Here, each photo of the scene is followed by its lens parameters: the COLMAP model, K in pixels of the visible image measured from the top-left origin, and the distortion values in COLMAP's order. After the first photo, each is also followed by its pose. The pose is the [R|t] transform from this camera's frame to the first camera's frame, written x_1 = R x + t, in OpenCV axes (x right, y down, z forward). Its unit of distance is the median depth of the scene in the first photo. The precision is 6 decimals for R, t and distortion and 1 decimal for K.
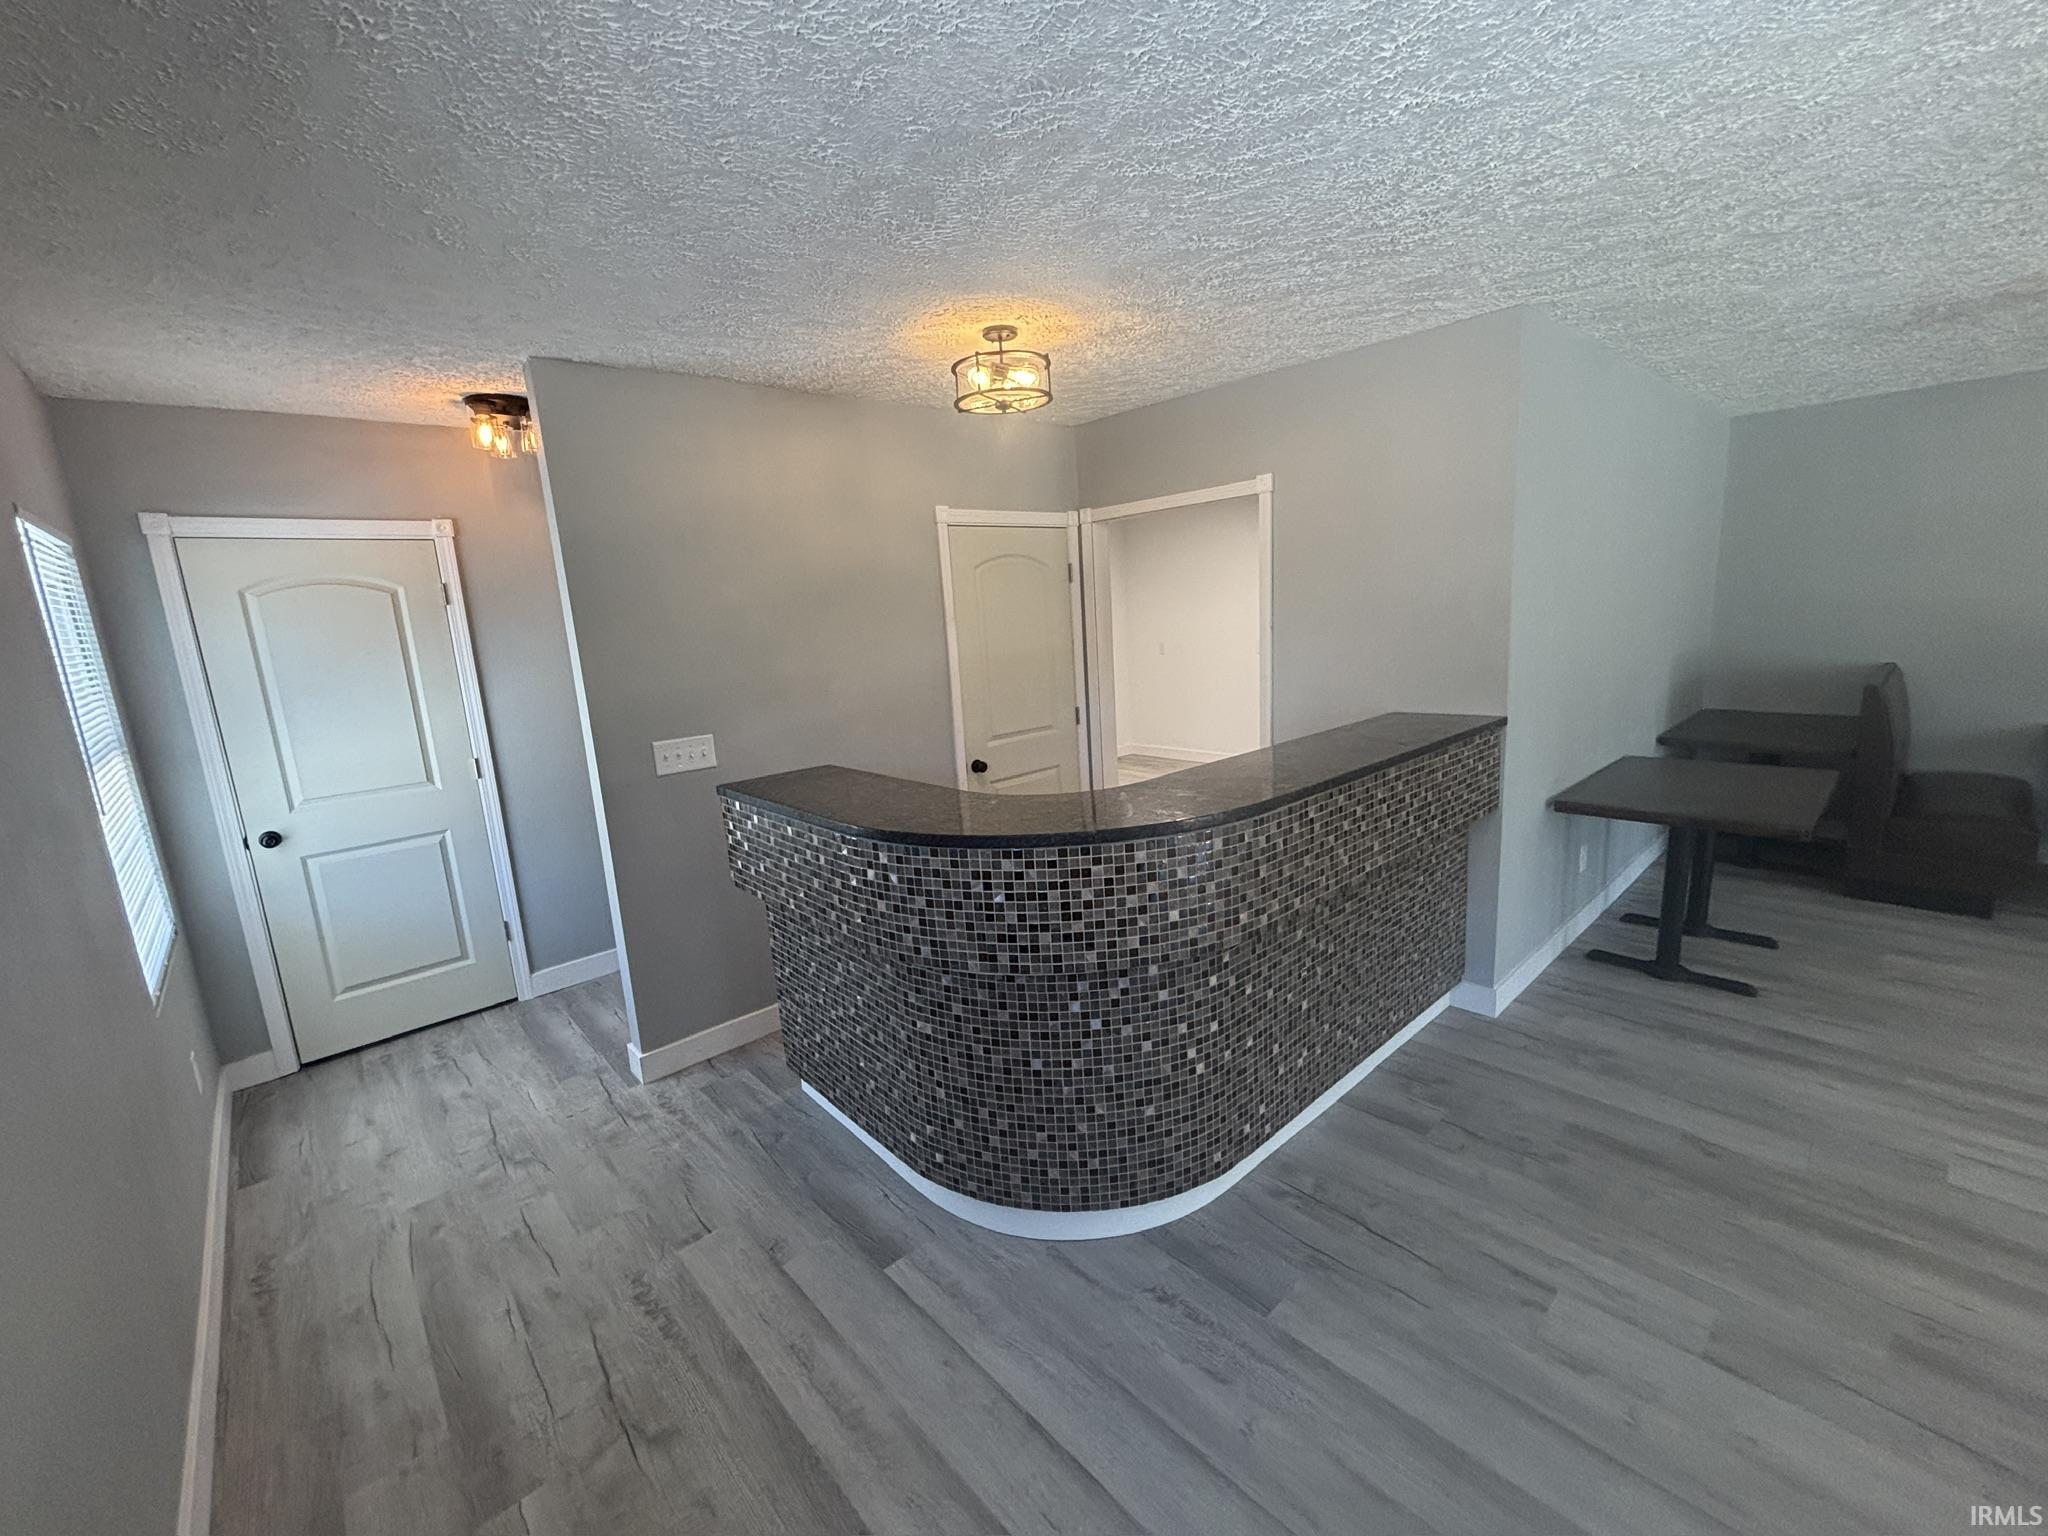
lens RADIAL K [[828.2, 0, 1014.7], [0, 828.2, 770.3], [0, 0, 1]] dist [-0.000943, -0.000257]
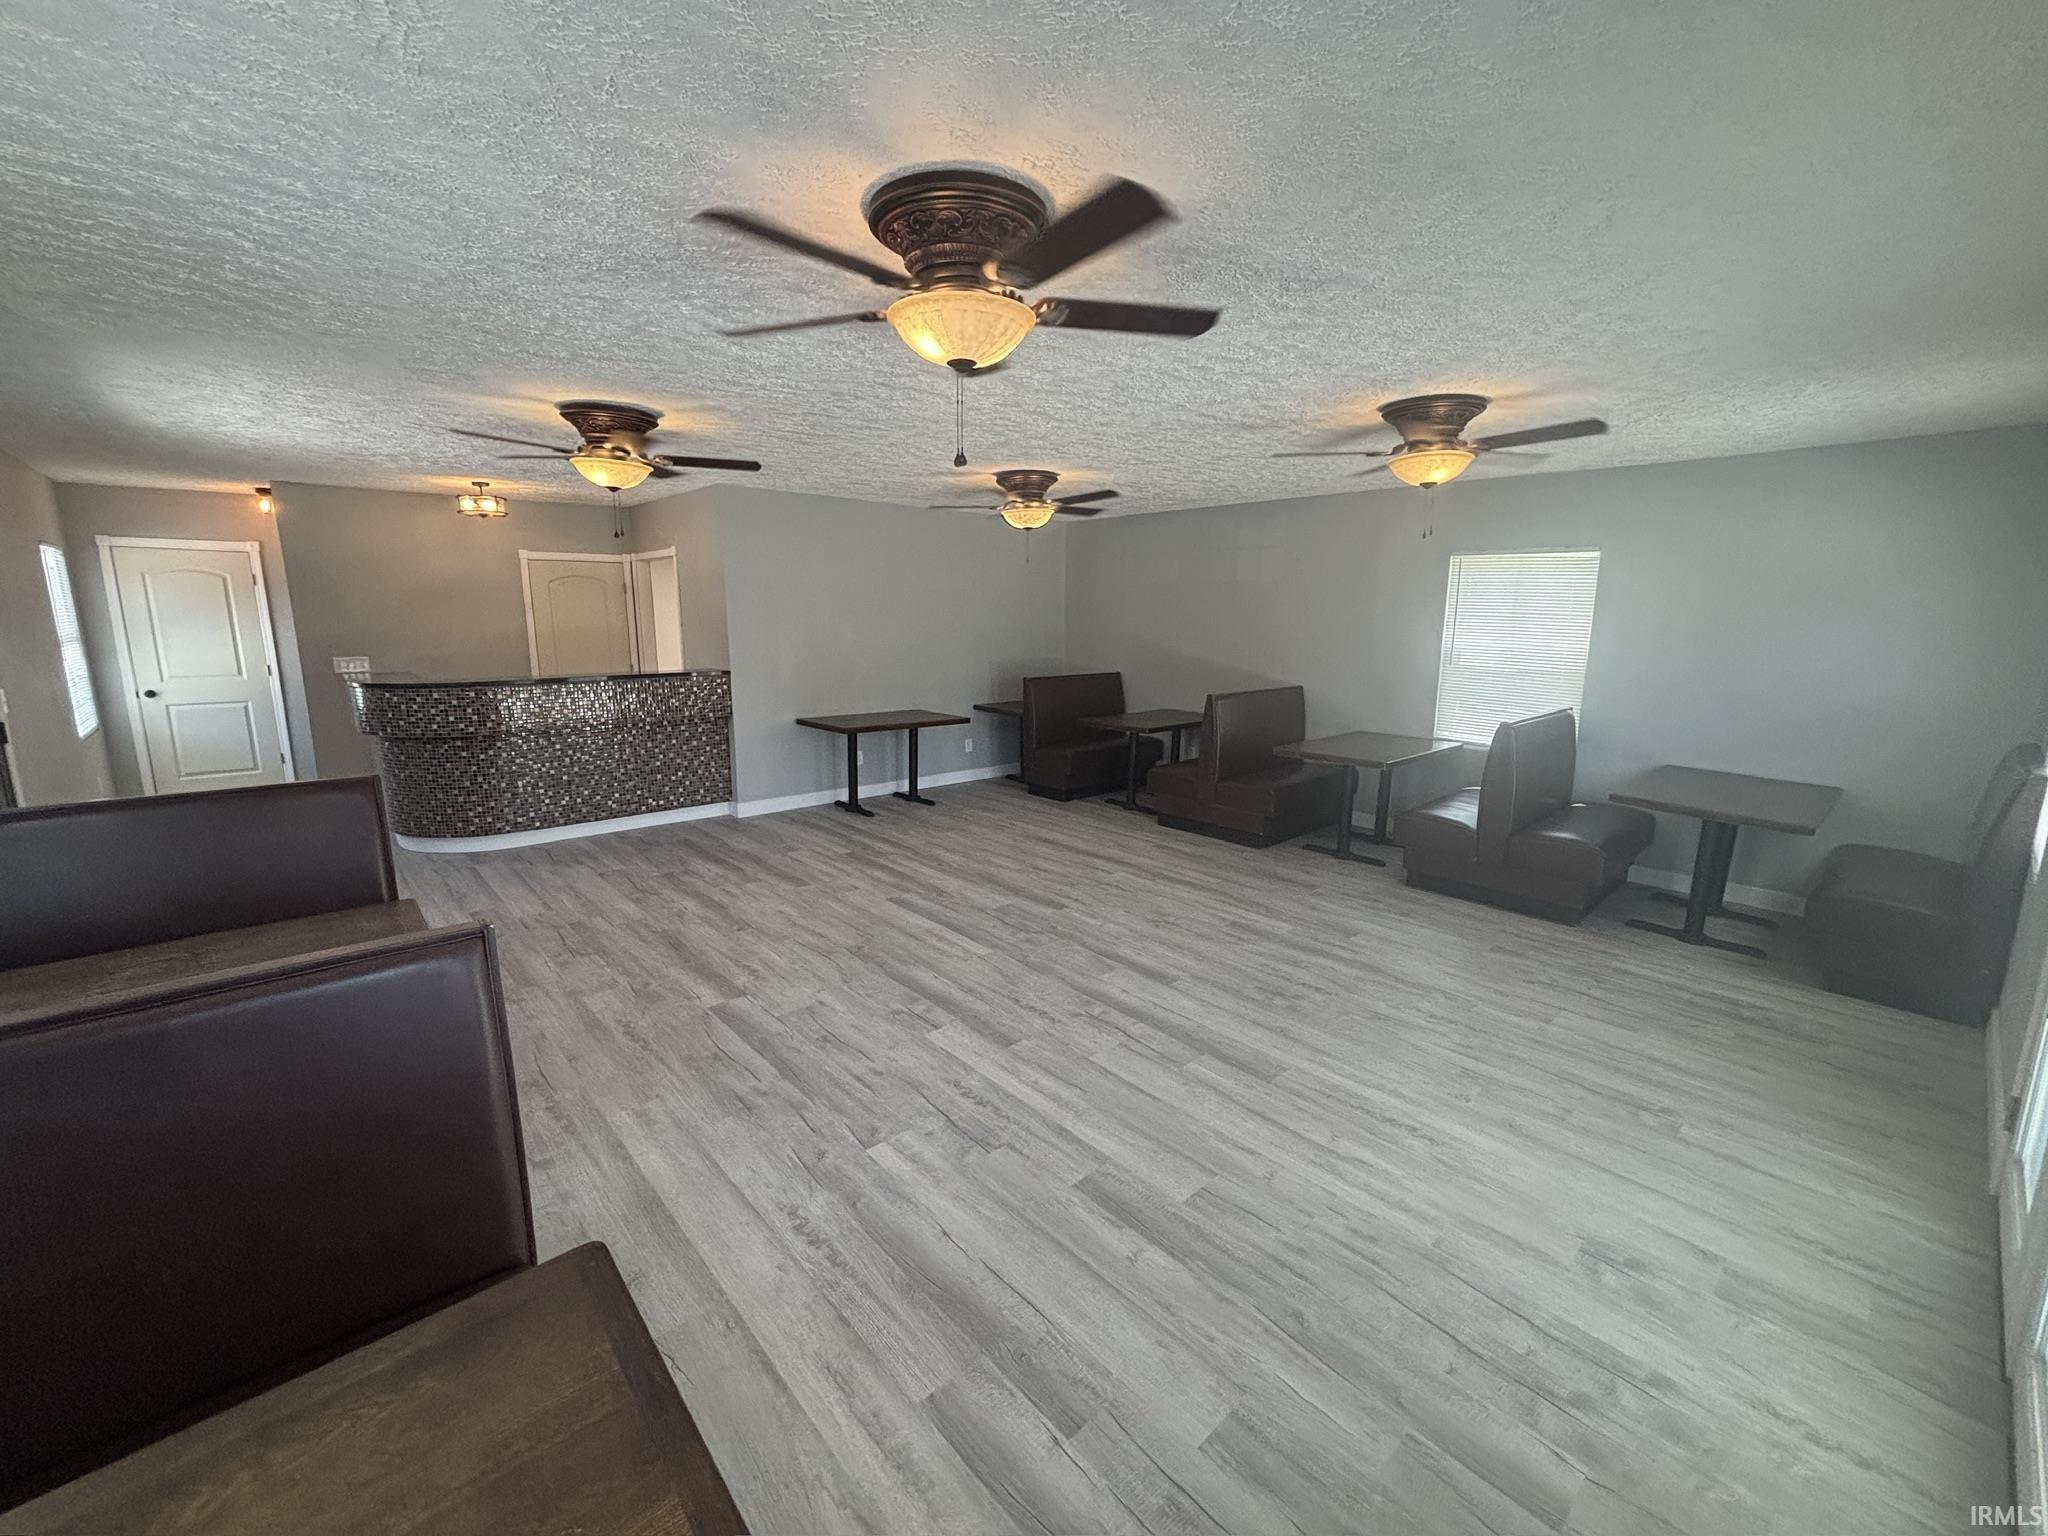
lens RADIAL K [[828.2, 0, 1018.3], [0, 828.2, 763.6], [0, 0, 1]] dist [-0.000943, -0.000257]
pose [[0.997923, 0.063744, 0.009307, 1.672622], [-0.063647, 0.997918, -0.010438, 0.189665], [-0.009953, 0.009824, 0.999902, -1.443646]]
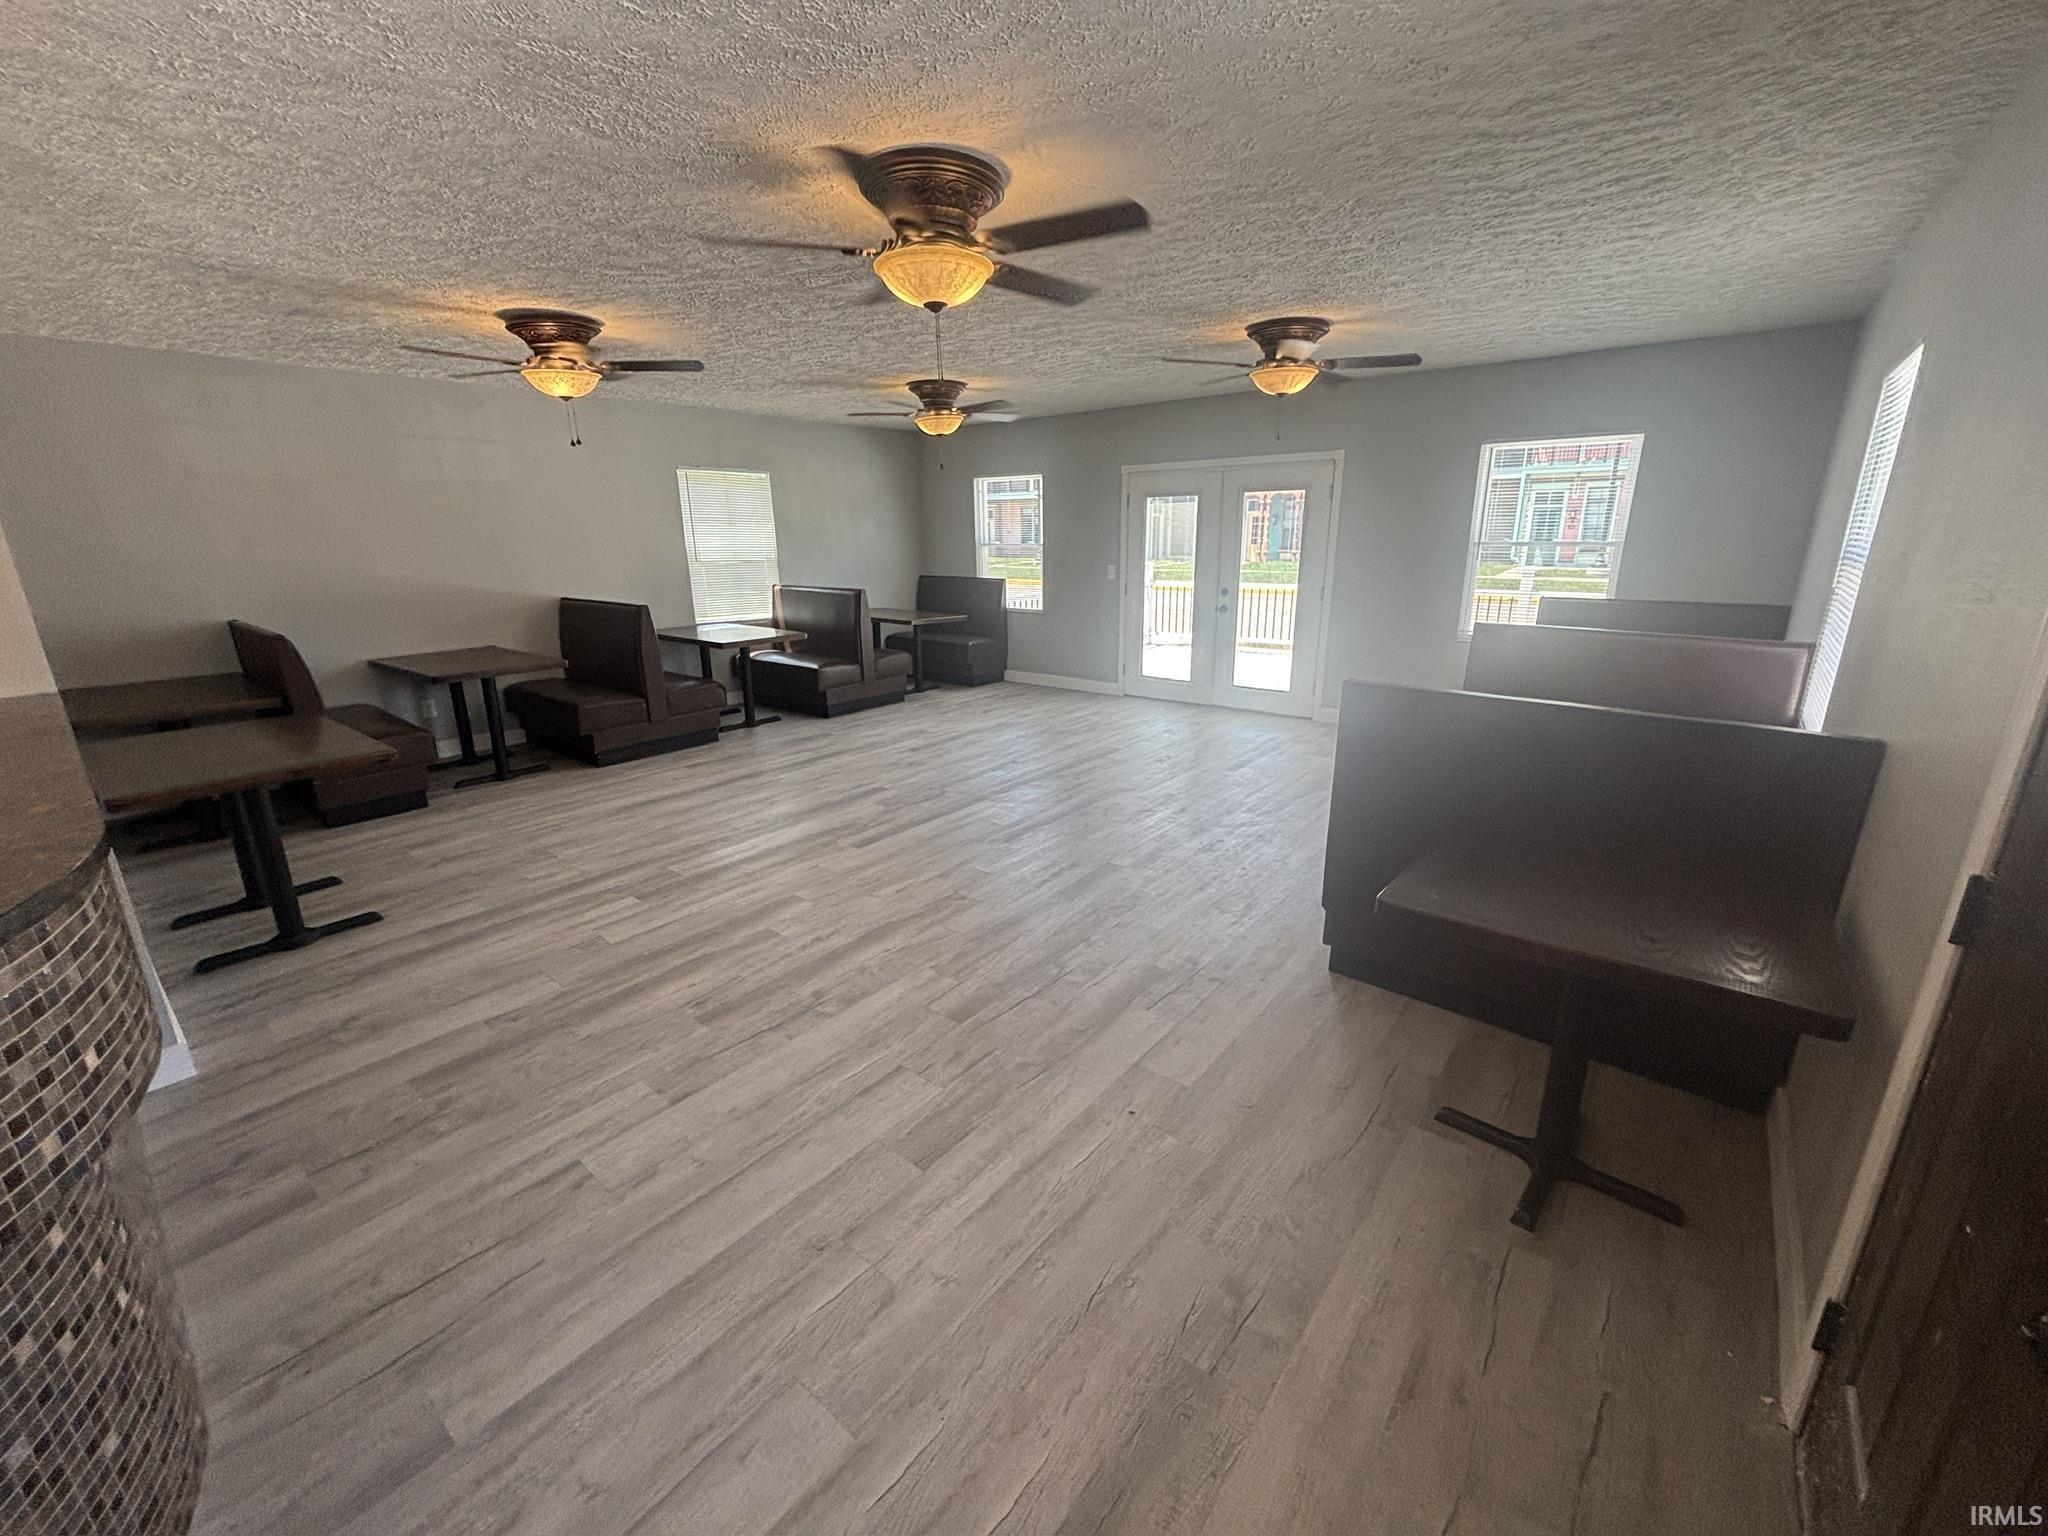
lens RADIAL K [[828.2, 0, 1023.2], [0, 828.2, 771.8], [0, 0, 1]] dist [-0.000943, -0.000257]
pose [[-0.153129, -0.224686, 0.962324, -0.301664], [0.207178, 0.944868, 0.253578, -0.009606], [-0.966245, 0.238203, -0.098137, 0.338892]]
